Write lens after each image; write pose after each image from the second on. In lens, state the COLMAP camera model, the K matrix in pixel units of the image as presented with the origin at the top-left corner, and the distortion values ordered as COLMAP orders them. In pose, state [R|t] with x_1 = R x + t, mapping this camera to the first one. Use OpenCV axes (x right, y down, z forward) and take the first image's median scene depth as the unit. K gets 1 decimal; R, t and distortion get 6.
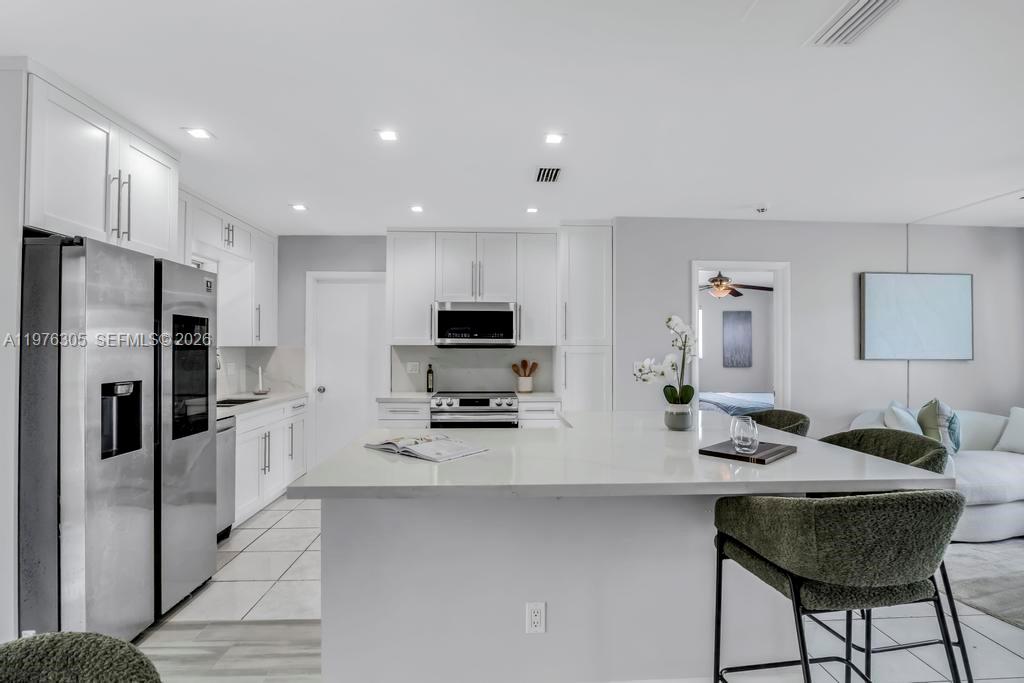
lens RADIAL K [[483.9, 0, 516.3], [0, 483.9, 346.1], [0, 0, 1]] dist [-0.020572, 0.002109]
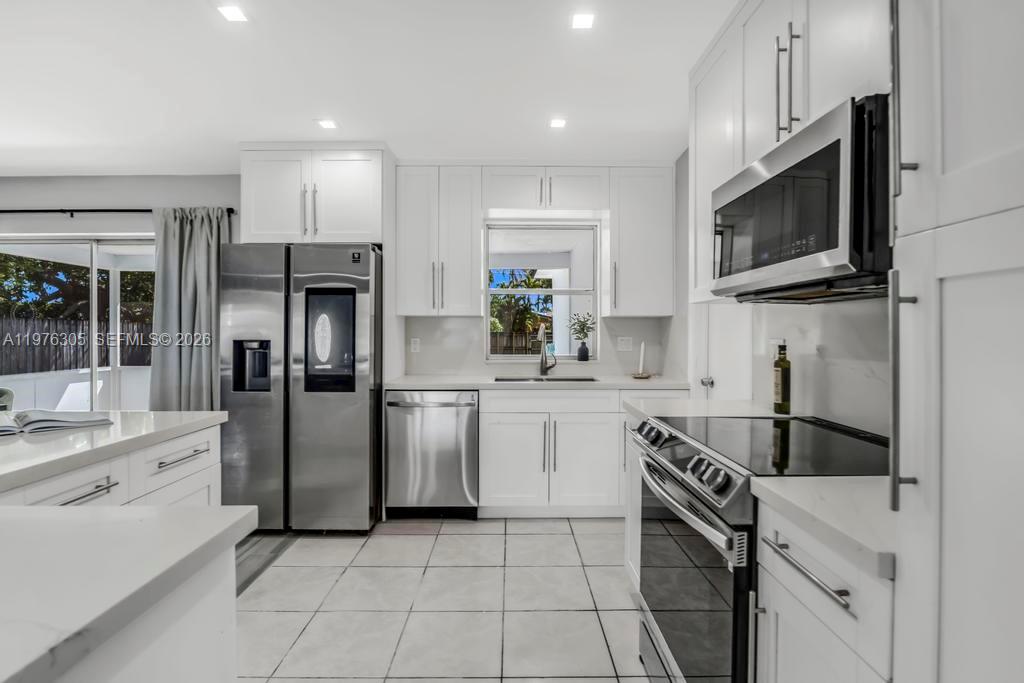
lens RADIAL K [[483.9, 0, 503.7], [0, 483.9, 335.6], [0, 0, 1]] dist [-0.020572, 0.002109]
pose [[-0.052383, 0.002732, -0.998623, 0.262694], [0.005281, 0.999983, 0.002459, 0.030557], [0.998613, -0.005145, -0.052397, 0.878299]]
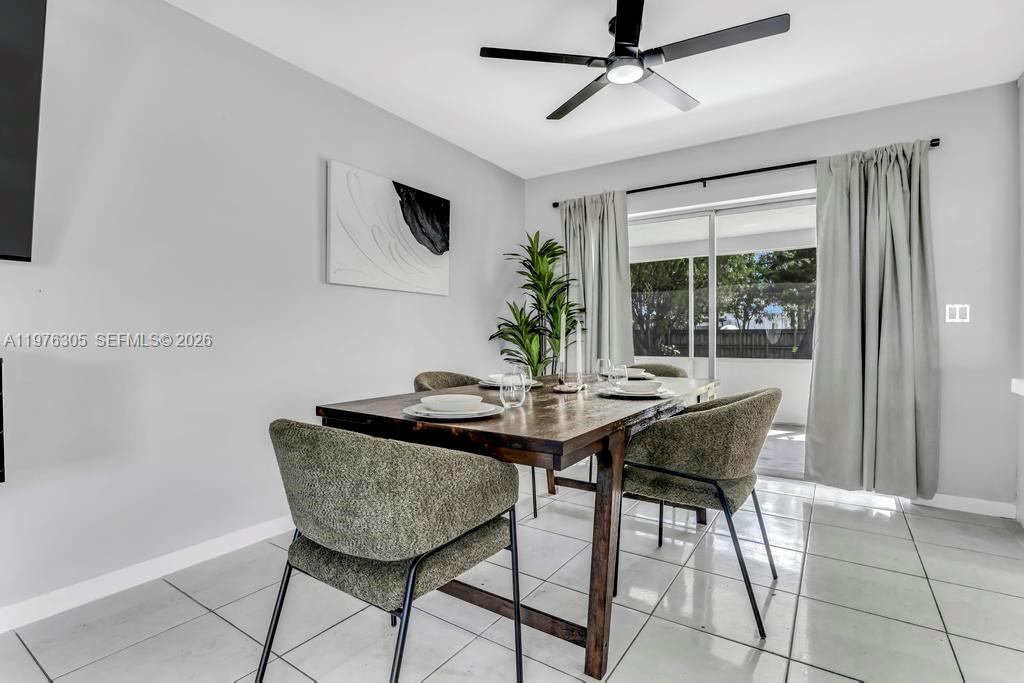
lens RADIAL K [[483.9, 0, 501.9], [0, 483.9, 336.3], [0, 0, 1]] dist [-0.020572, 0.002109]
pose [[-0.604036, 0.005328, -0.796939, 0.305981], [0.006468, 0.999977, 0.001784, 0.065795], [0.796931, -0.004077, -0.604057, 0.262830]]
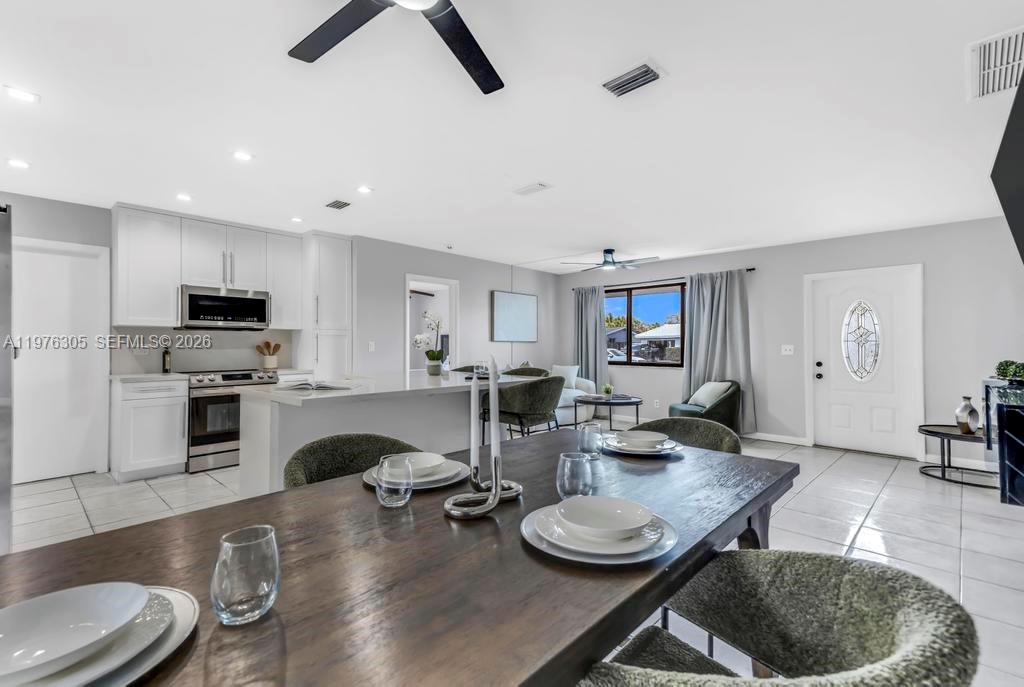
lens RADIAL K [[459.6, 0, 519.6], [0, 459.6, 350.3], [0, 0, 1]] dist [0.024682, 0.000229]
pose [[0.705764, -0.010908, 0.708363, -0.387494], [-0.001975, 0.999847, 0.017364, 0.032324], [-0.708445, -0.013655, 0.705634, -0.243539]]
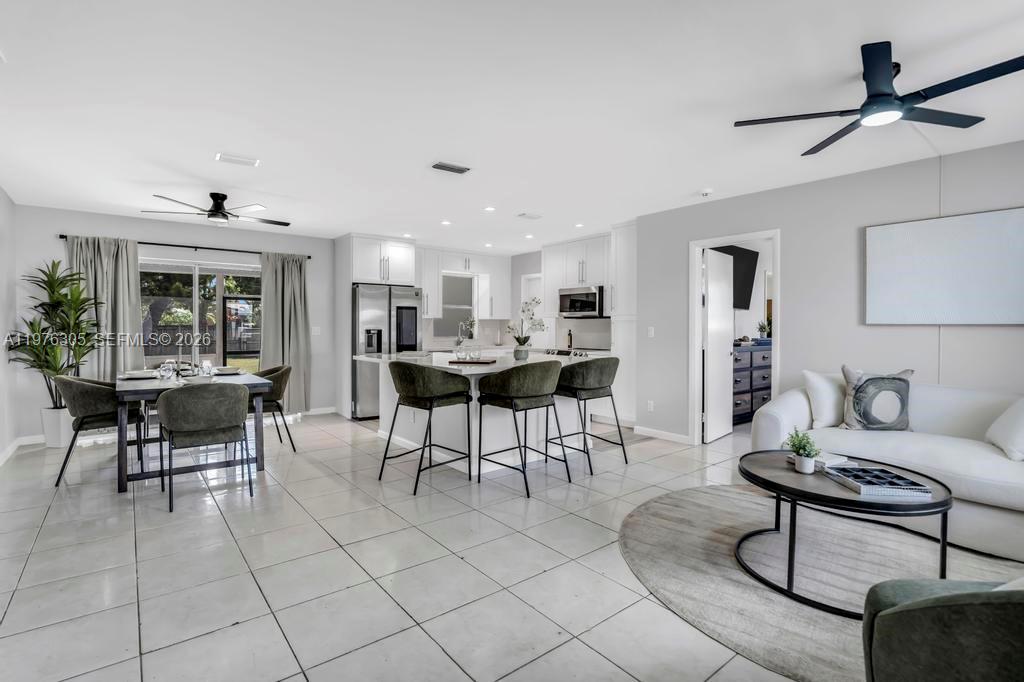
lens RADIAL K [[483.9, 0, 521.2], [0, 483.9, 332.5], [0, 0, 1]] dist [-0.020572, 0.002109]
pose [[0.607864, 0.007613, -0.794005, 1.047932], [0.005953, 0.999882, 0.014144, 0.026426], [0.794019, -0.013324, 0.607747, -0.052977]]
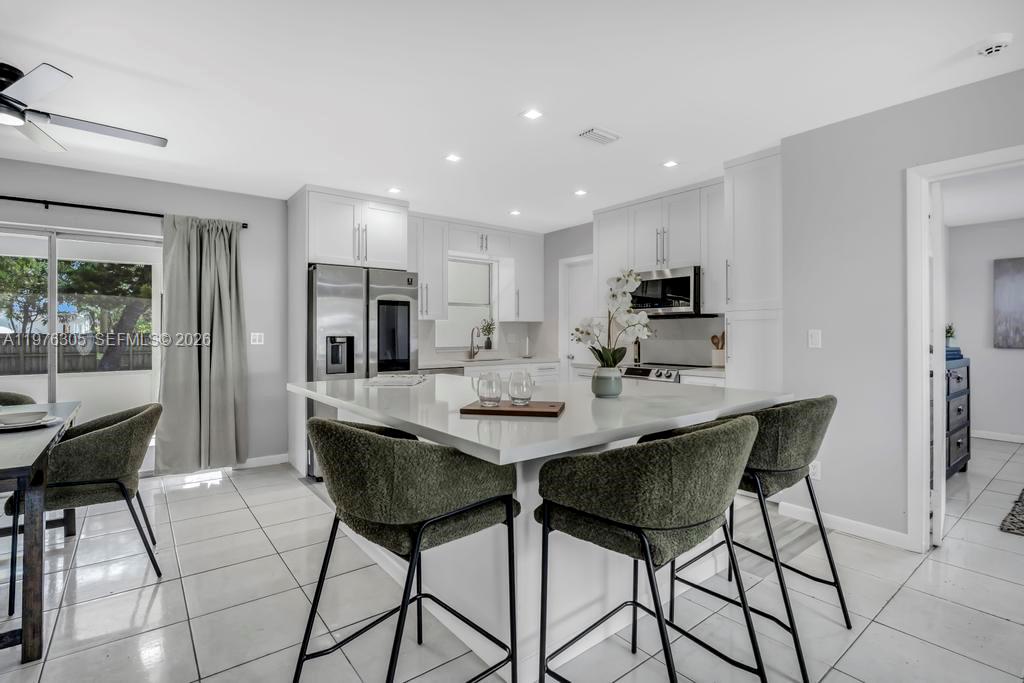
lens RADIAL K [[483.9, 0, 516.4], [0, 483.9, 334.4], [0, 0, 1]] dist [-0.020572, 0.002109]
pose [[0.586103, -0.002535, -0.810232, 0.559193], [0.010452, 0.999936, 0.004432, 0.031398], [0.810169, -0.011066, 0.586092, 0.214039]]
